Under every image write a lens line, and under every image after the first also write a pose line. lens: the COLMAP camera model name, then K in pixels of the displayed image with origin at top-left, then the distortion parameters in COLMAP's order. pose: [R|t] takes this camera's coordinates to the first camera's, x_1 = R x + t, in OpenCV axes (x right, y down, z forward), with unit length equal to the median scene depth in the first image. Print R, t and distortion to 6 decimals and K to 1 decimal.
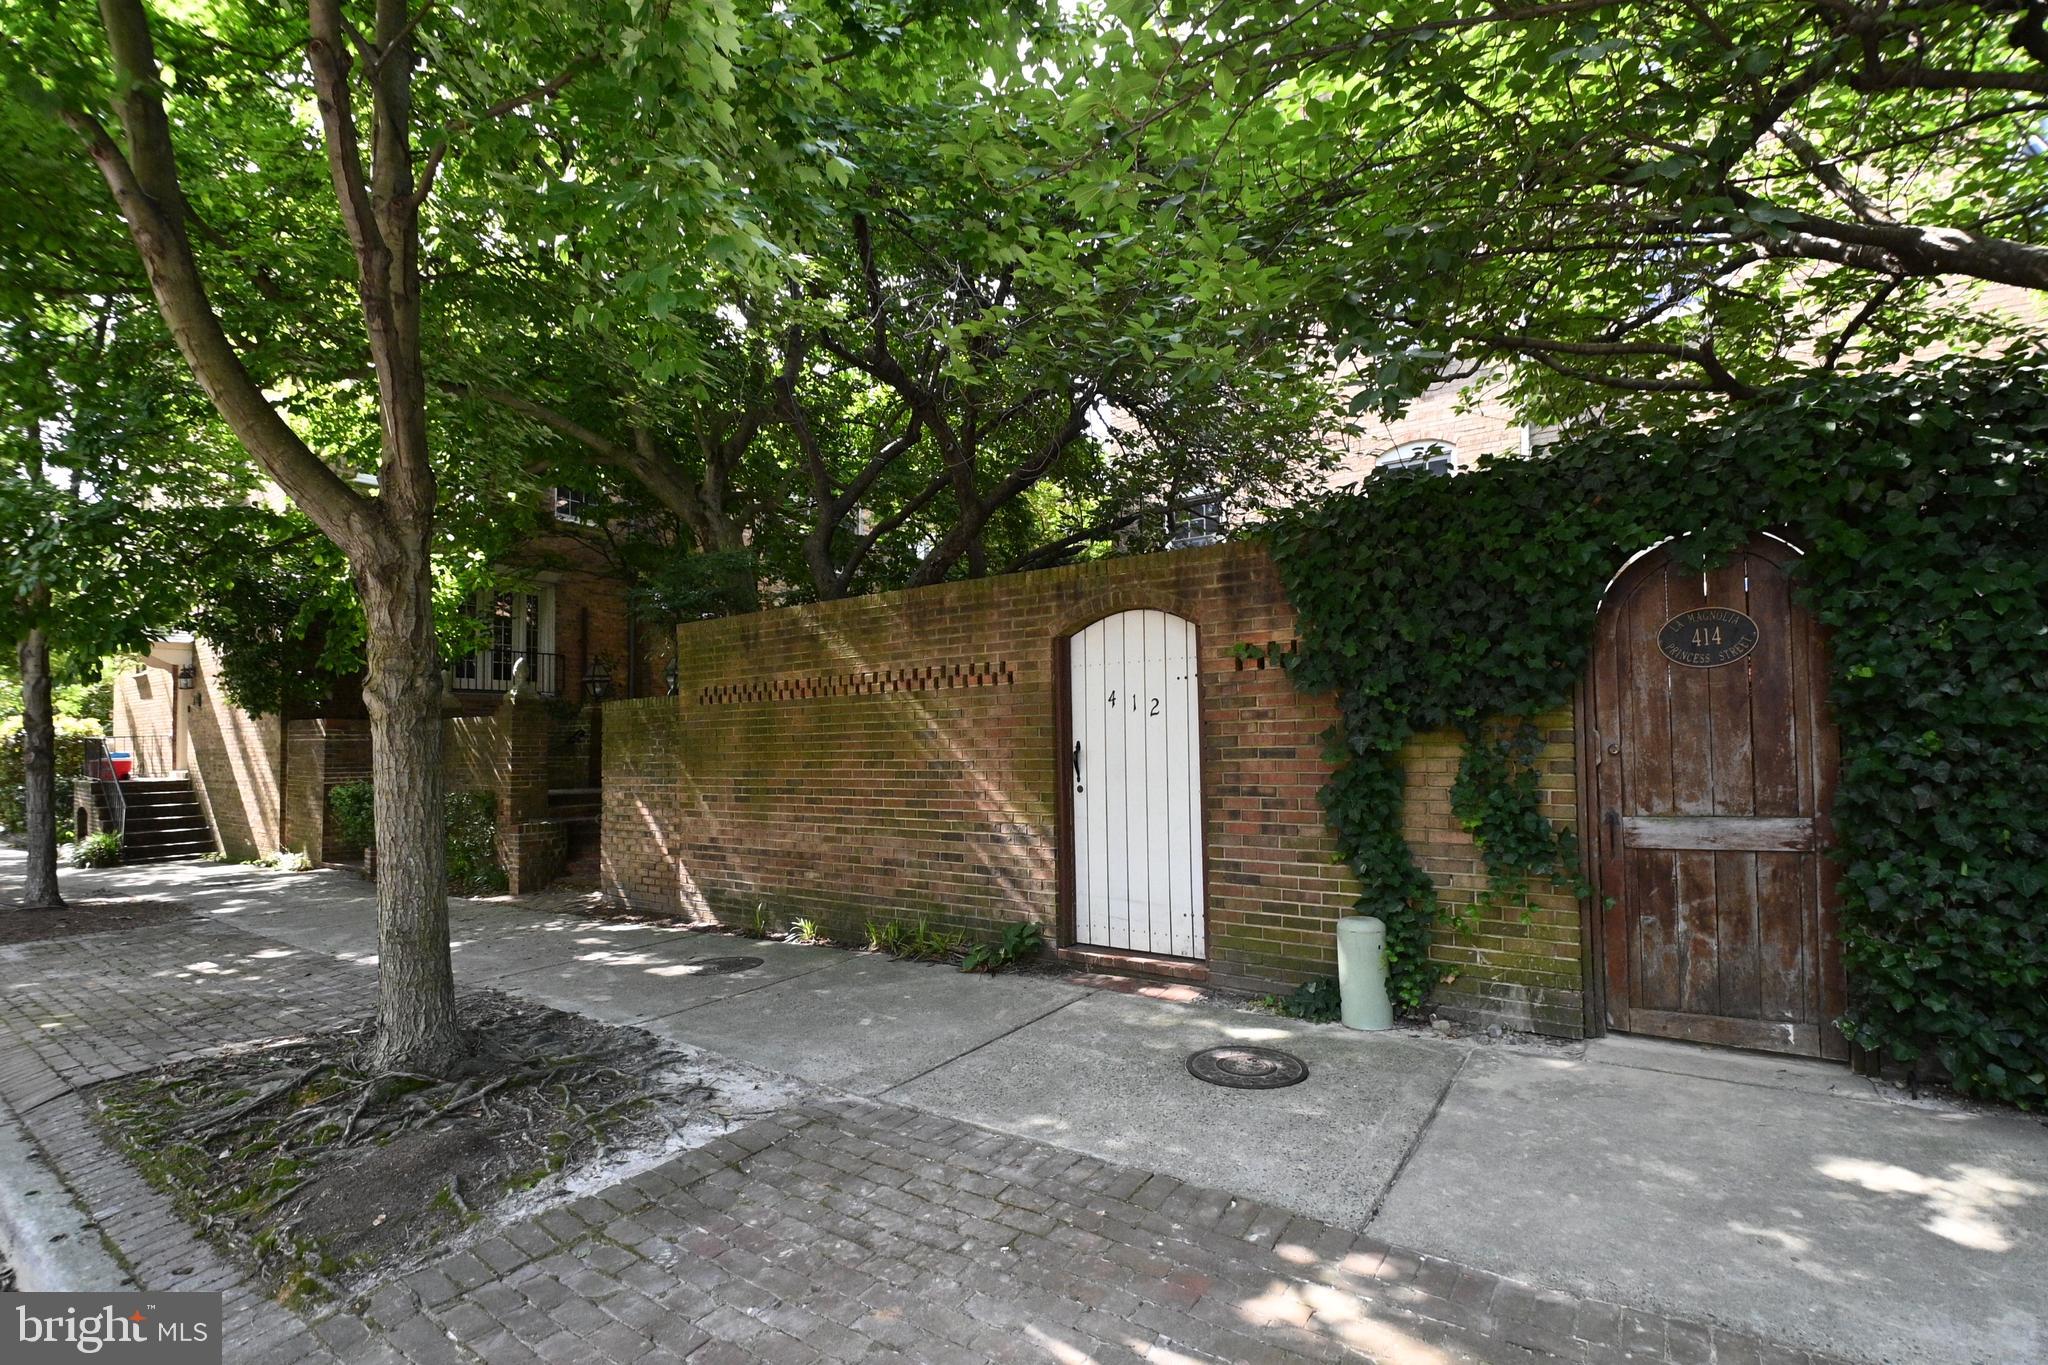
lens RADIAL K [[907.0, 0, 1023.8], [0, 907.0, 692.4], [0, 0, 1]] dist [-0.002161, -0.000472]
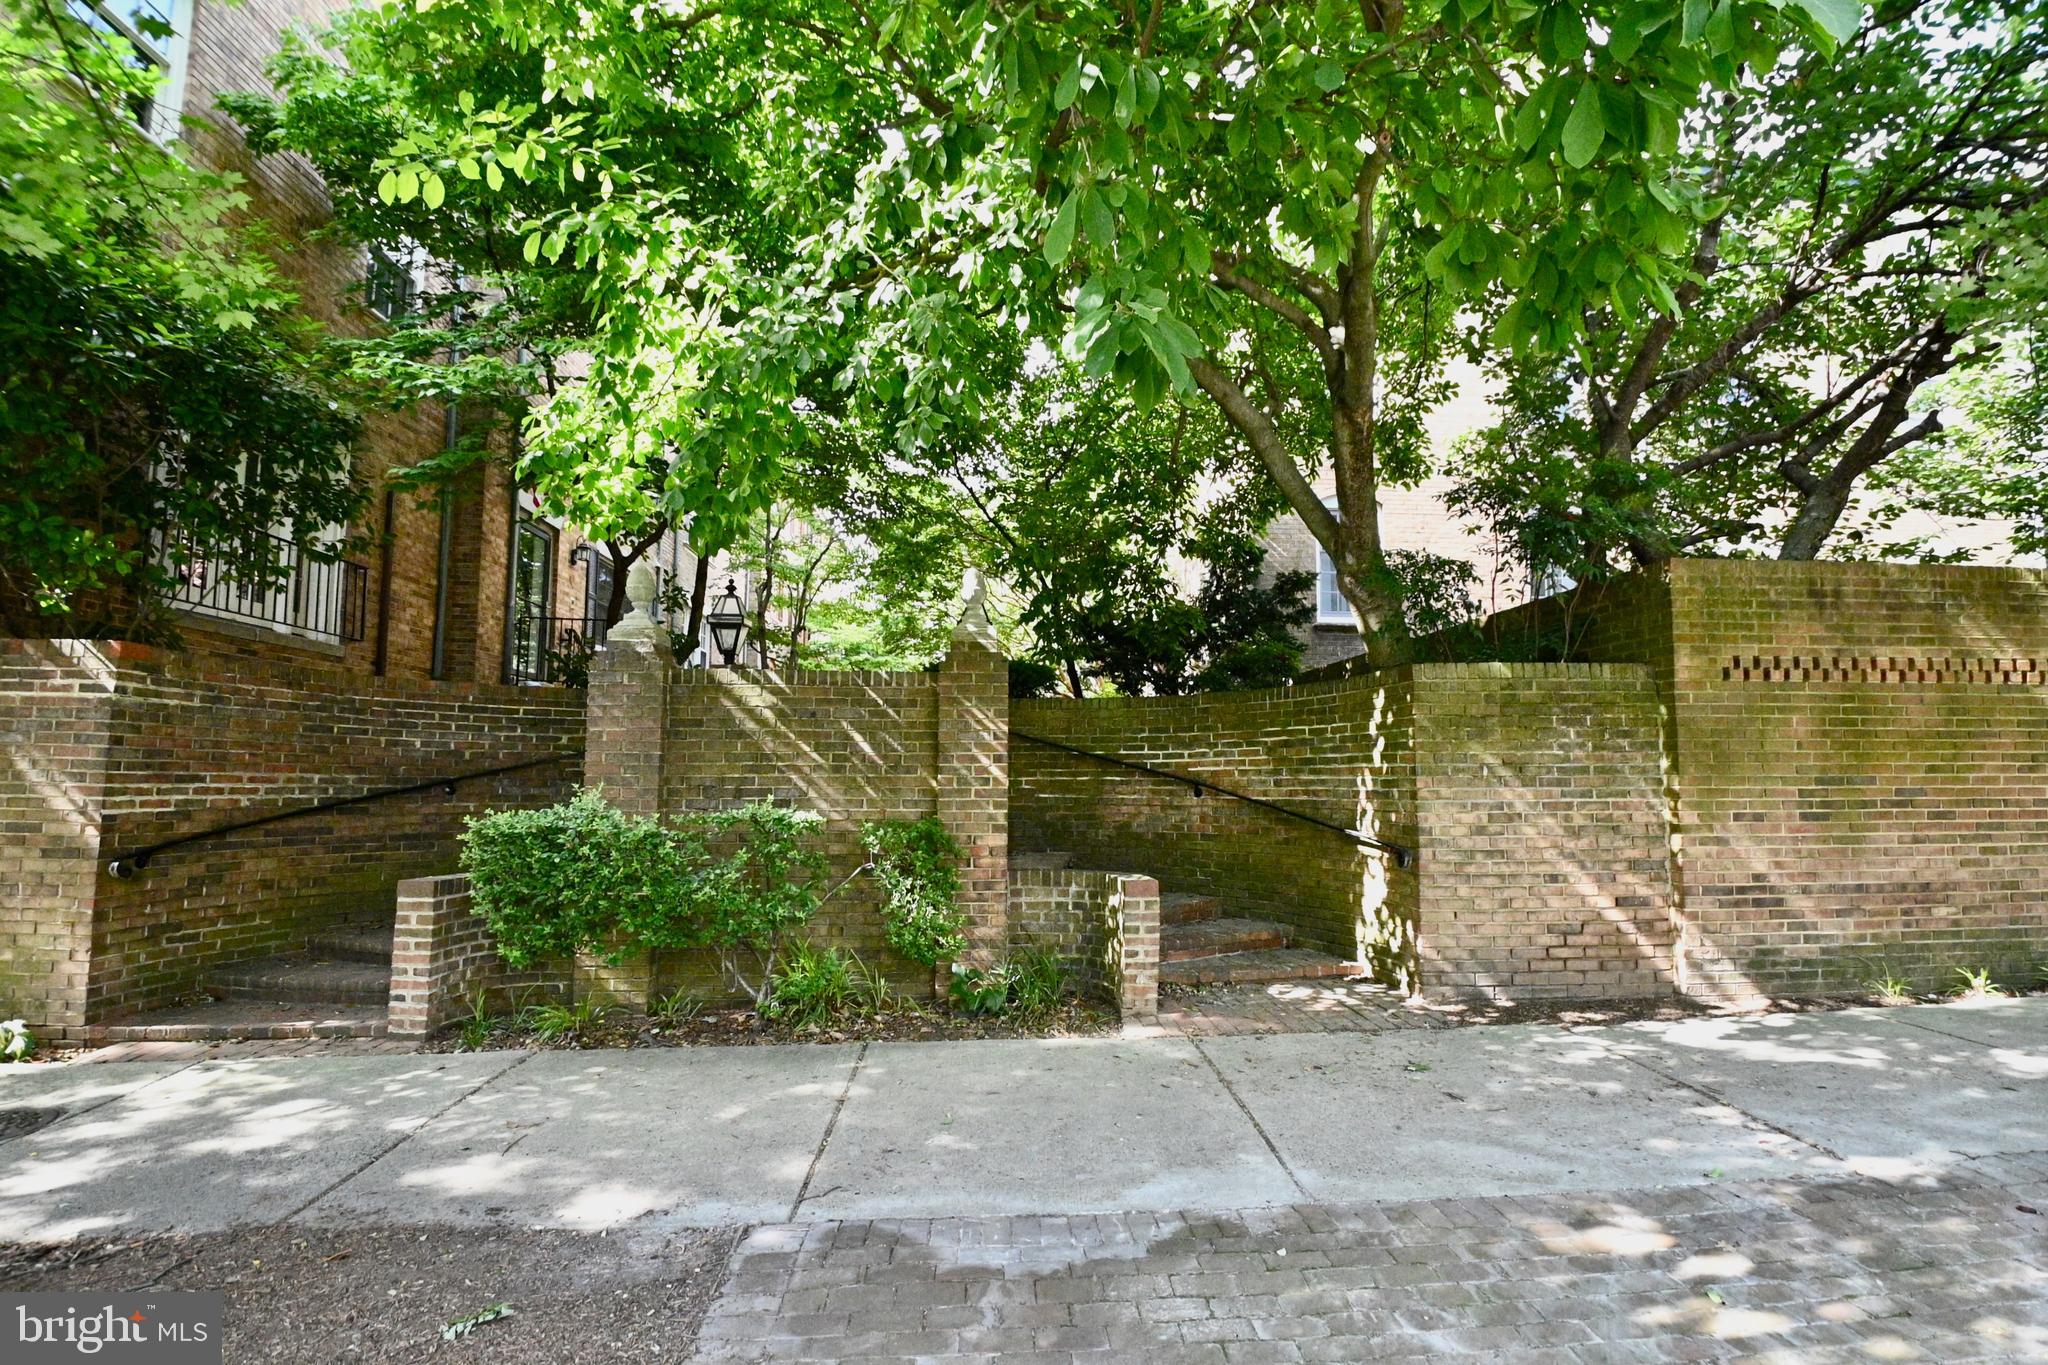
lens RADIAL K [[907.0, 0, 1023.8], [0, 907.0, 681.7], [0, 0, 1]] dist [-0.002161, -0.000472]
pose [[0.769642, 0.069129, 0.634722, -1.285329], [-0.051122, 0.997602, -0.046662, 0.078395], [-0.636425, 0.003465, 0.771331, 0.864472]]
